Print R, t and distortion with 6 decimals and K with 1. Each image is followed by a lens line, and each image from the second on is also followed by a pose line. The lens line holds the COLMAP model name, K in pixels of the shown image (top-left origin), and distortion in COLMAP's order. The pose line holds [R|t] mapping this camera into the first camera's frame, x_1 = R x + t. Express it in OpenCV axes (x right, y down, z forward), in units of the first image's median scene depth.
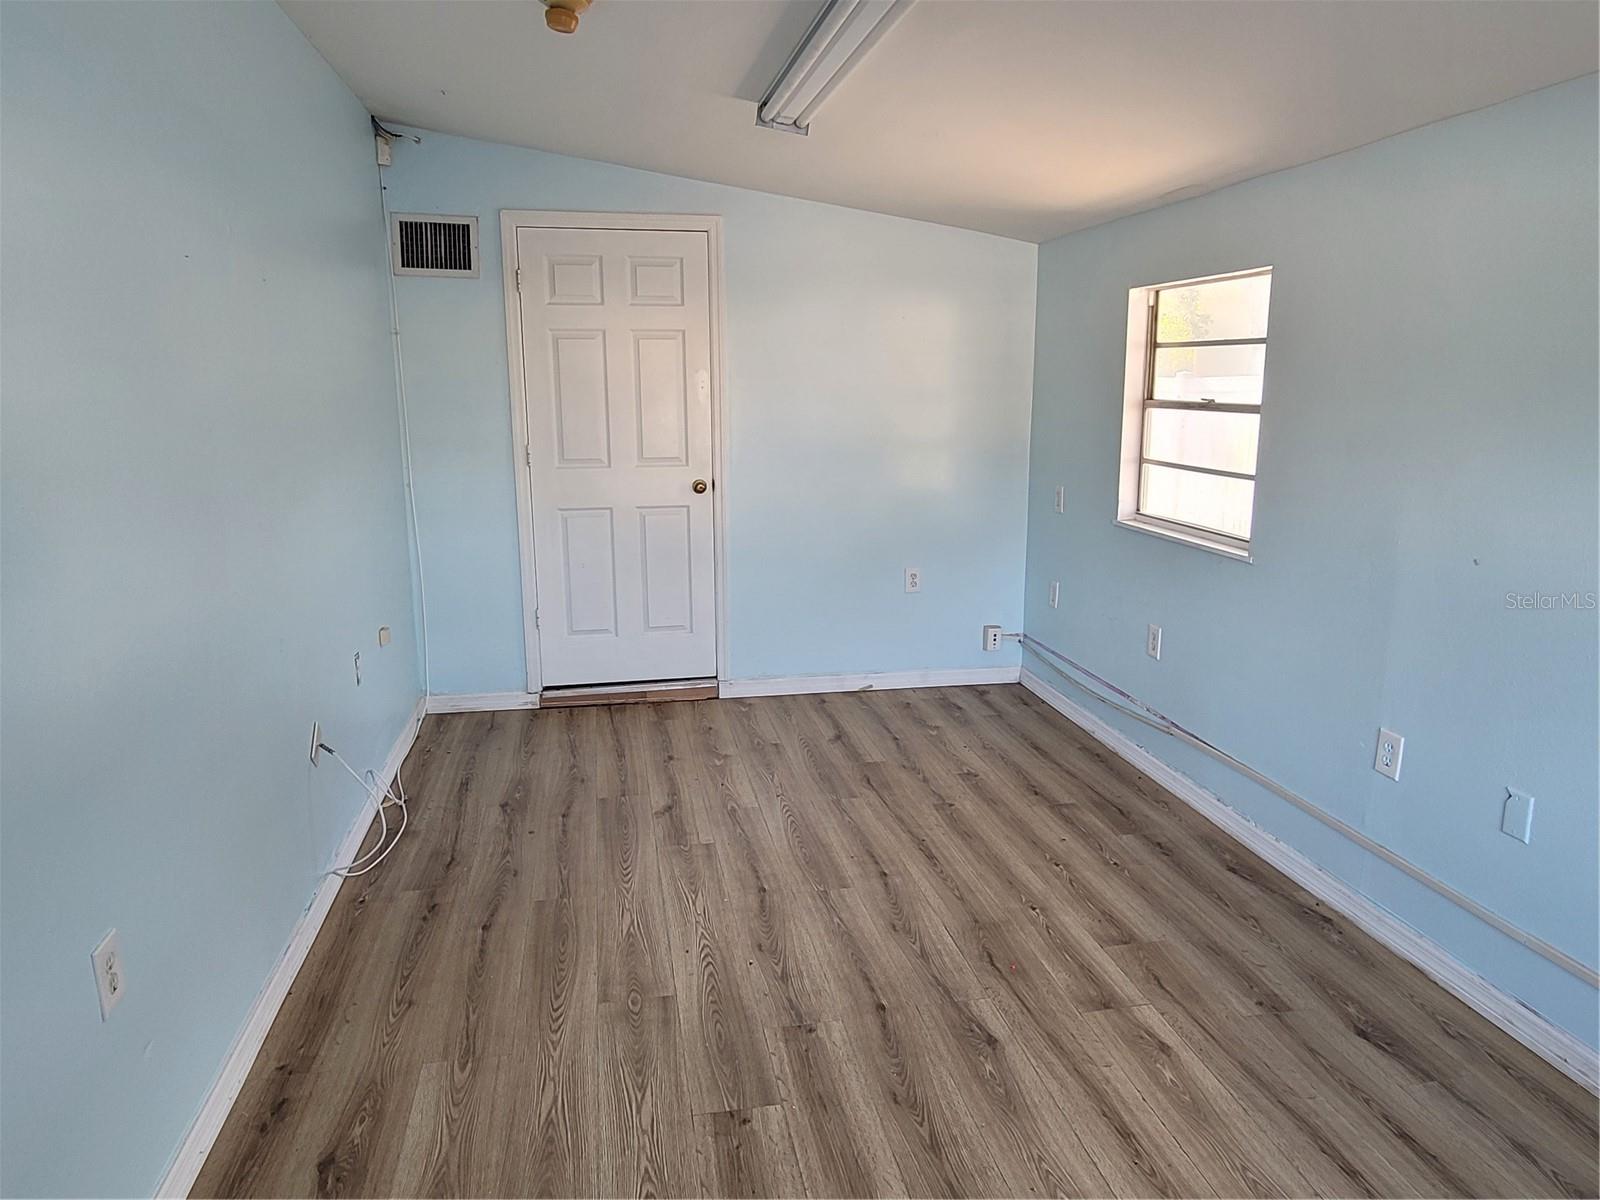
lens RADIAL K [[1027.2, 0, 804.7], [0, 1027.2, 592.3], [0, 0, 1]] dist [0.004511, -0.004617]
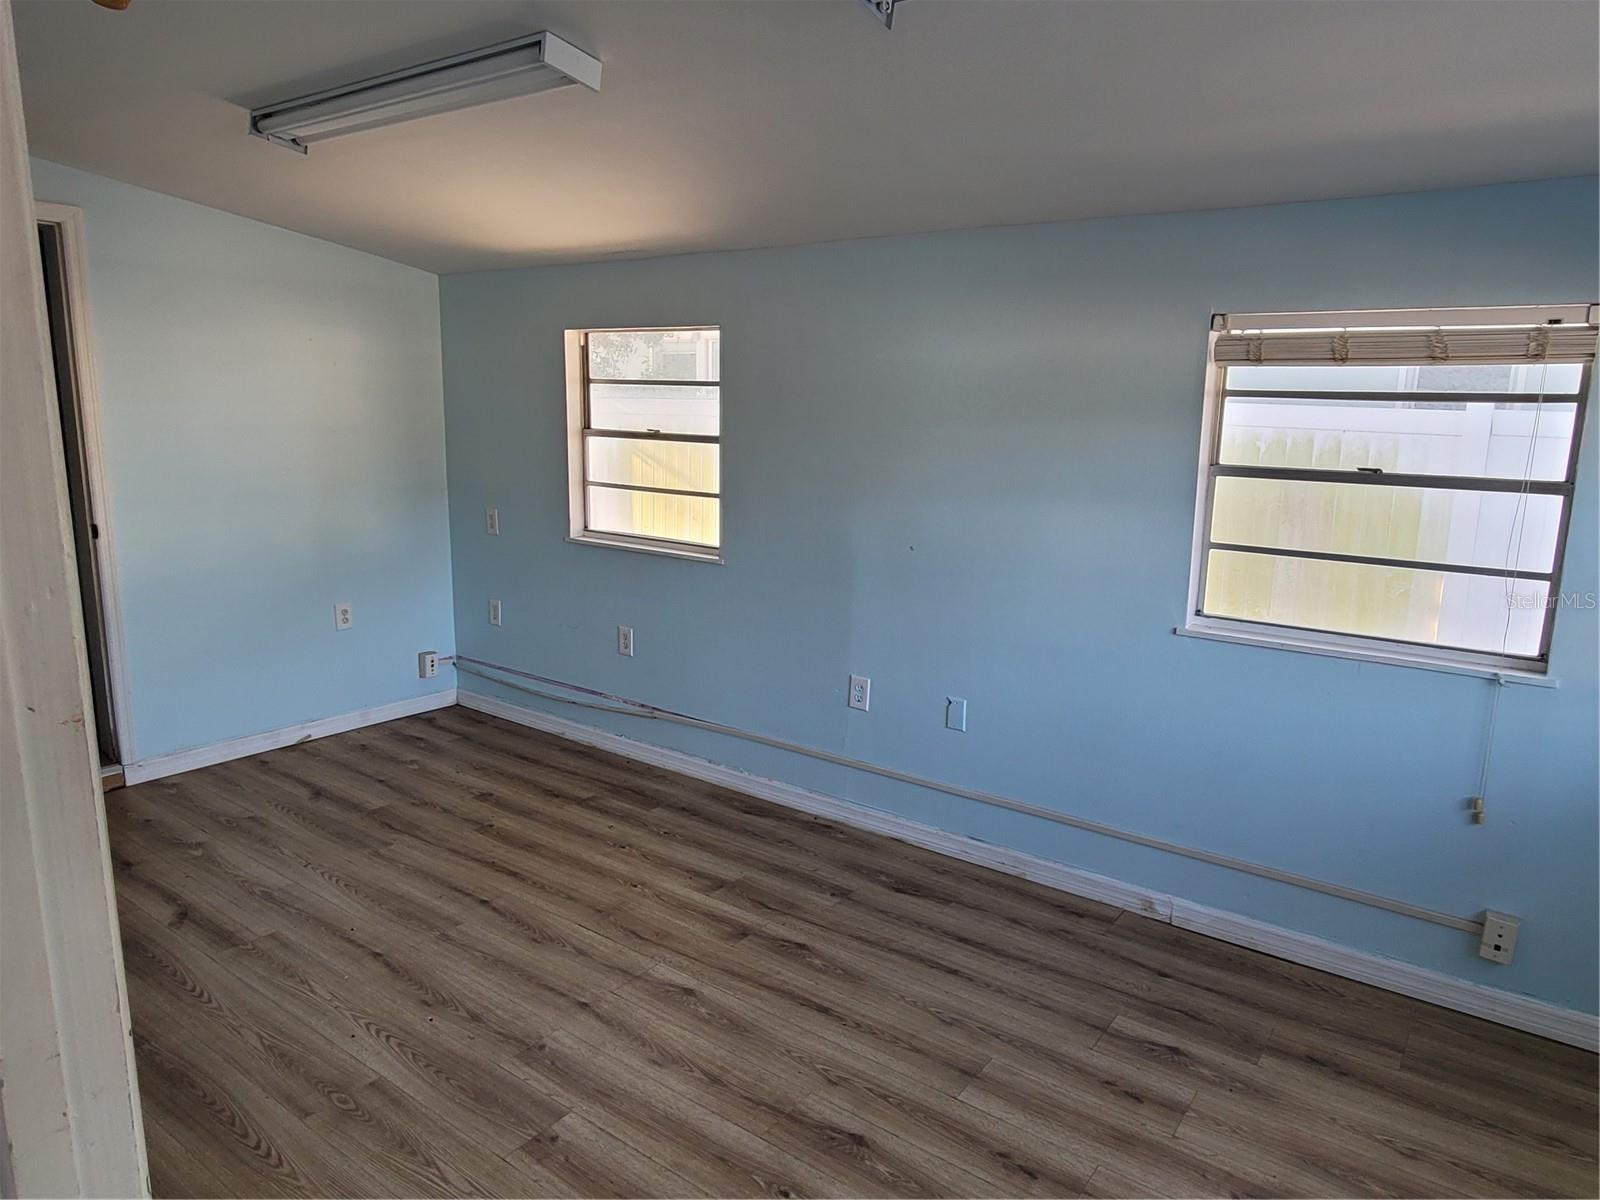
lens RADIAL K [[1027.2, 0, 808.6], [0, 1027.2, 589.6], [0, 0, 1]] dist [0.004511, -0.004617]
pose [[0.736496, -0.106398, 0.668021, -0.321510], [0.115233, 0.992852, 0.031089, -0.025138], [-0.666554, 0.054081, 0.743492, 0.016090]]
